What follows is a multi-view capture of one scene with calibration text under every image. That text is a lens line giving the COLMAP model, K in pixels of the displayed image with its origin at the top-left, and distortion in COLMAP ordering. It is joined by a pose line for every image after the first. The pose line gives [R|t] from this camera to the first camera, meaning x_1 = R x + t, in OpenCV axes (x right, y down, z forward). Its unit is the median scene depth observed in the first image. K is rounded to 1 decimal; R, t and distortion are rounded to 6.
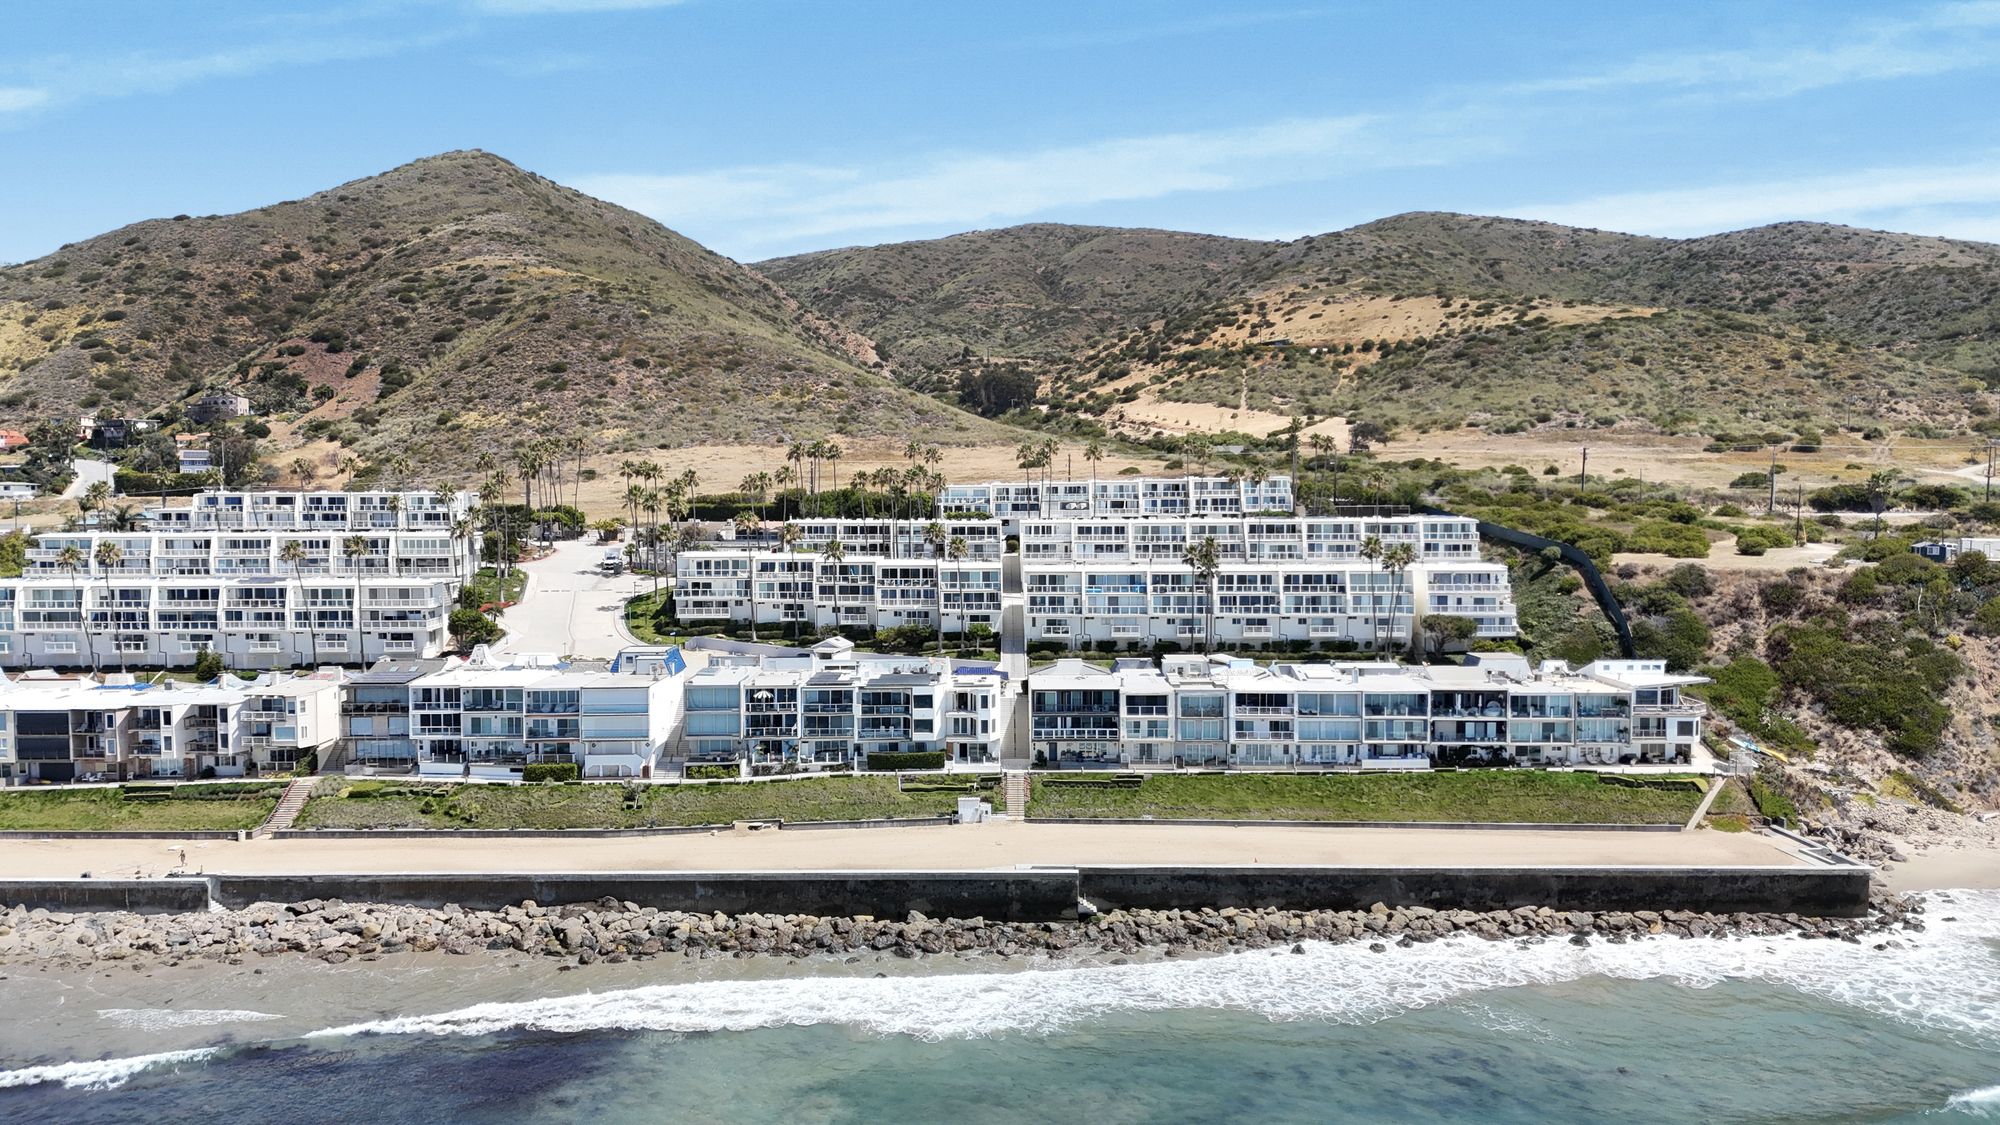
lens RADIAL K [[1459.0, 0, 999.7], [0, 1459.0, 560.0], [0, 0, 1]] dist [0.072063, -0.077636]
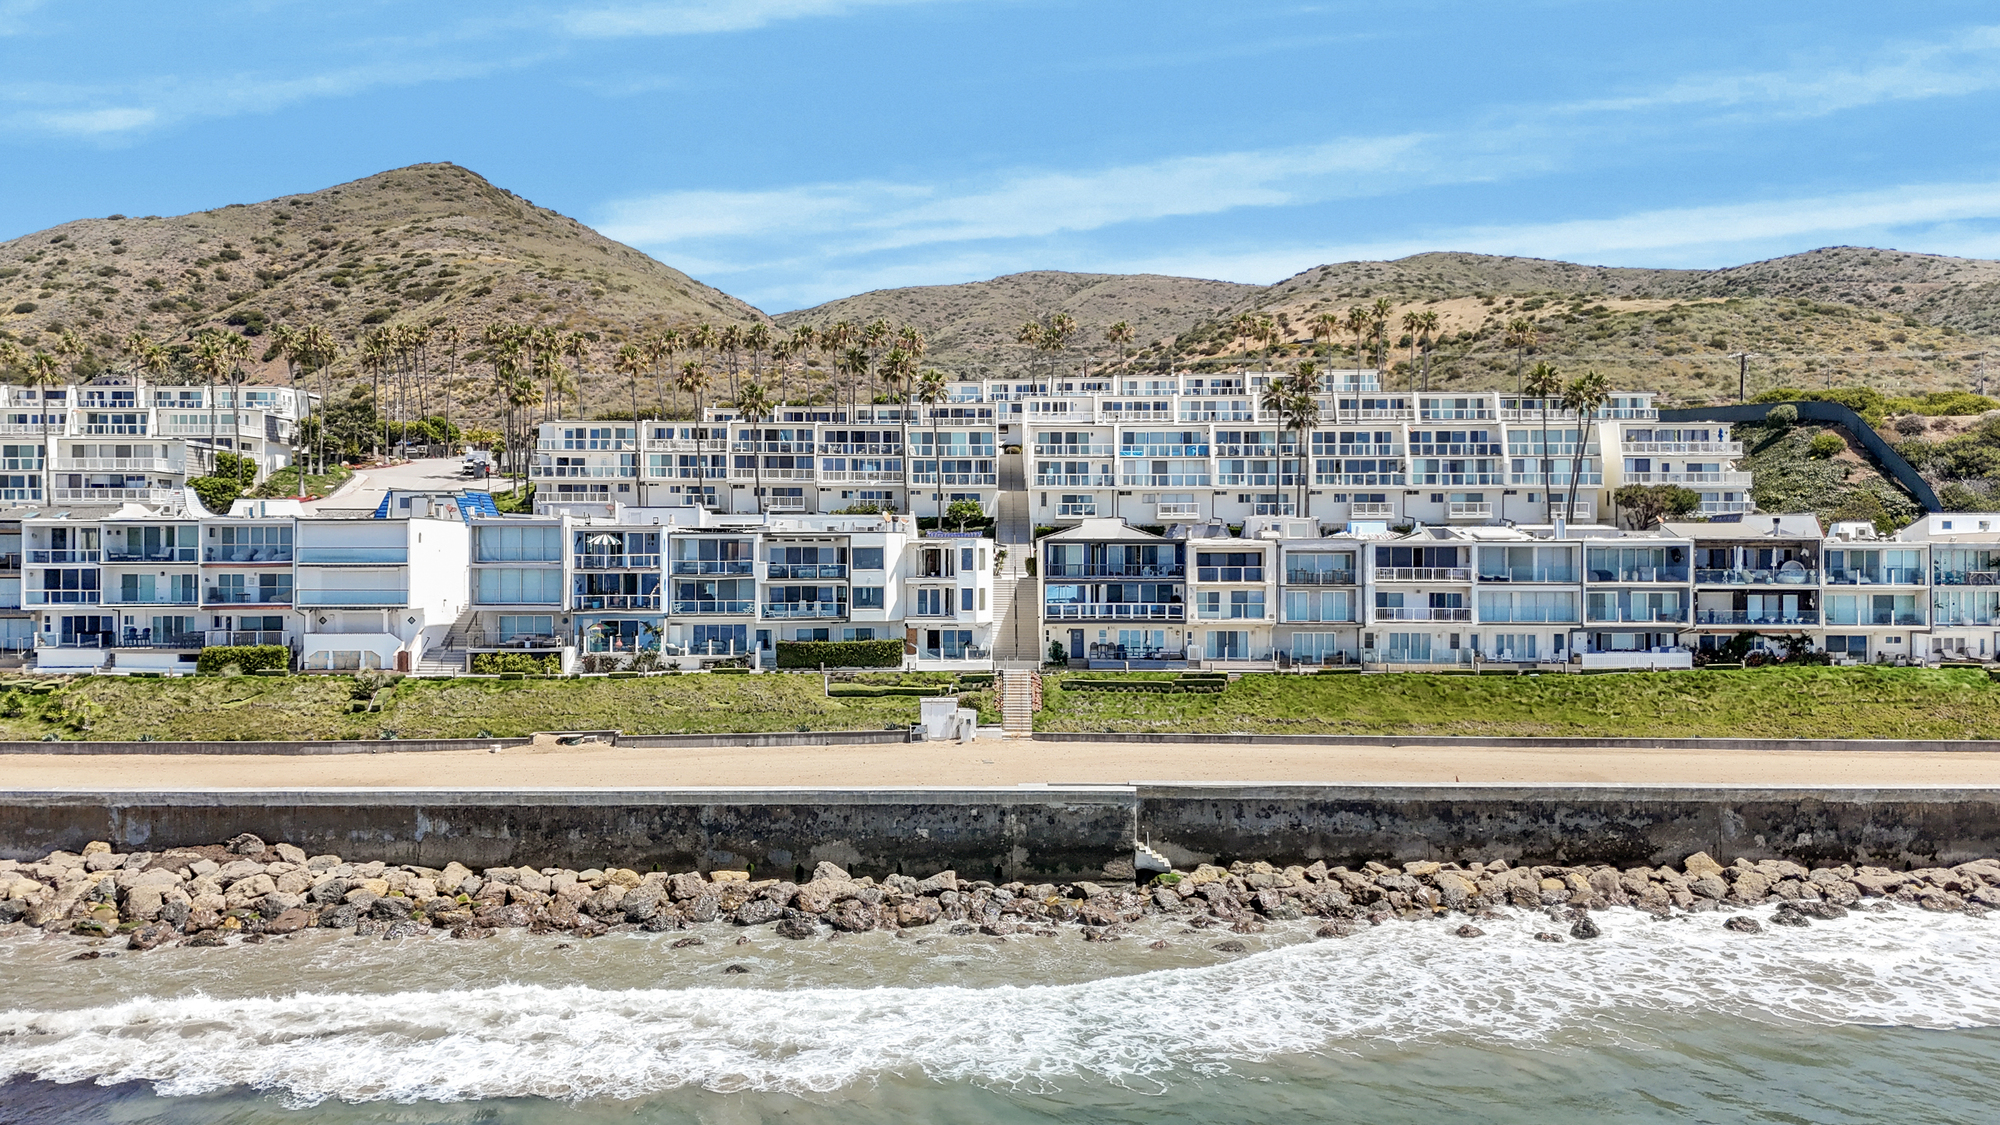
lens RADIAL K [[1459.0, 0, 1002.3], [0, 1459.0, 575.0], [0, 0, 1]] dist [0.072063, -0.077636]
pose [[0.999988, 0.004218, 0.002482, 0.002337], [-0.004117, 0.999208, -0.039591, 0.106158], [-0.002647, 0.039580, 0.999213, 0.316657]]
